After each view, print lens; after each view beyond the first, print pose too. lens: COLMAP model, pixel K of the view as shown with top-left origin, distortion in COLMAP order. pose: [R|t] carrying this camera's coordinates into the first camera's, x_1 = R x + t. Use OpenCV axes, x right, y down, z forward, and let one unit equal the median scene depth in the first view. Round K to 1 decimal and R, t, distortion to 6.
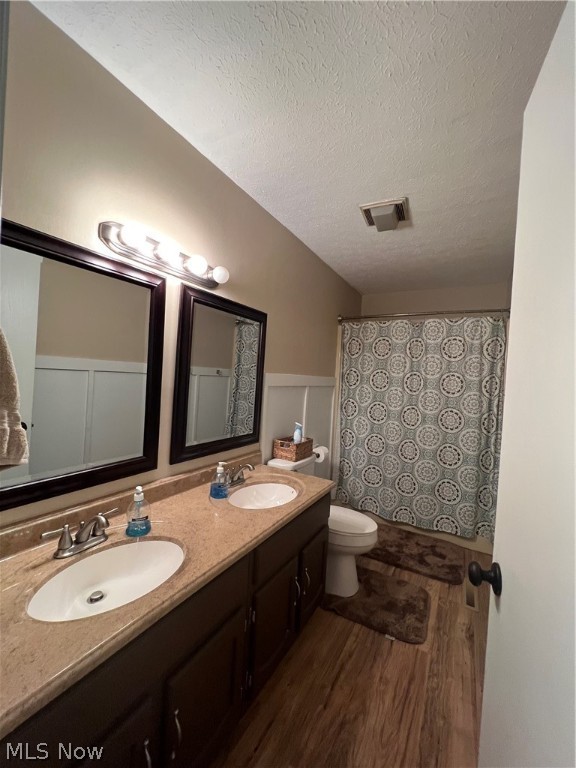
lens RADIAL K [[308.4, 0, 289.0], [0, 308.4, 382.6], [0, 0, 1]] dist [-0.003135, 0.000856]
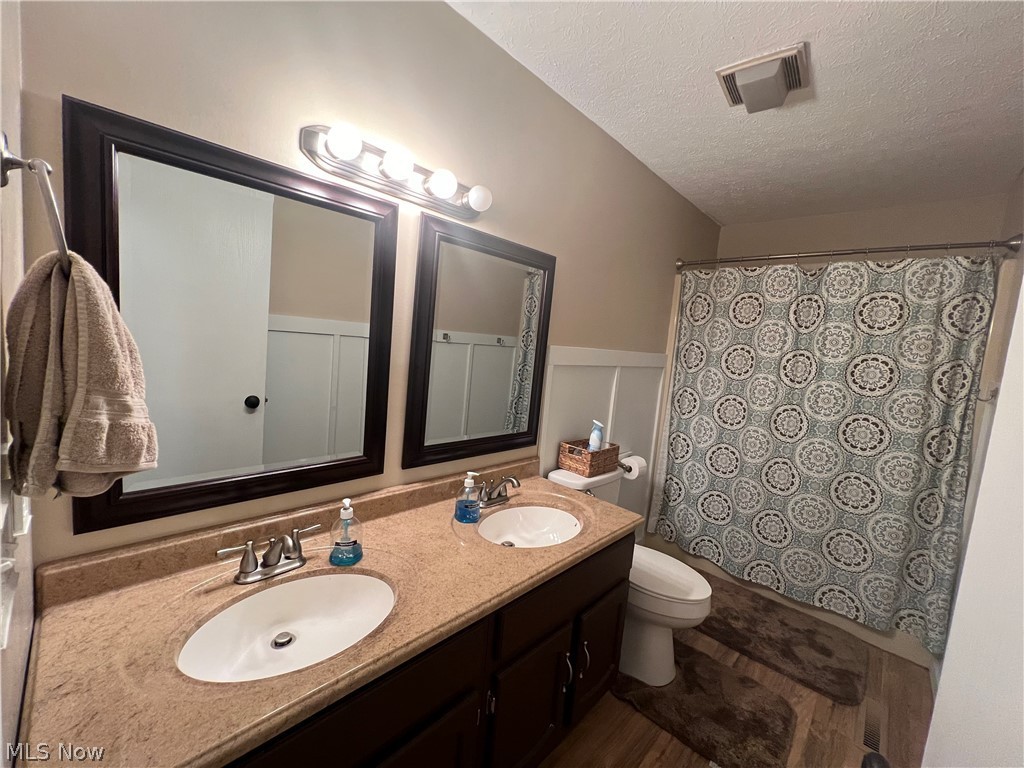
lens RADIAL K [[411.2, 0, 510.0], [0, 411.2, 380.0], [0, 0, 1]] dist [-0.003135, 0.000856]
pose [[0.970240, 0.052041, -0.236486, 0.057153], [-0.037274, 0.997091, 0.066492, -0.012722], [0.239258, -0.055698, 0.969357, 0.093665]]
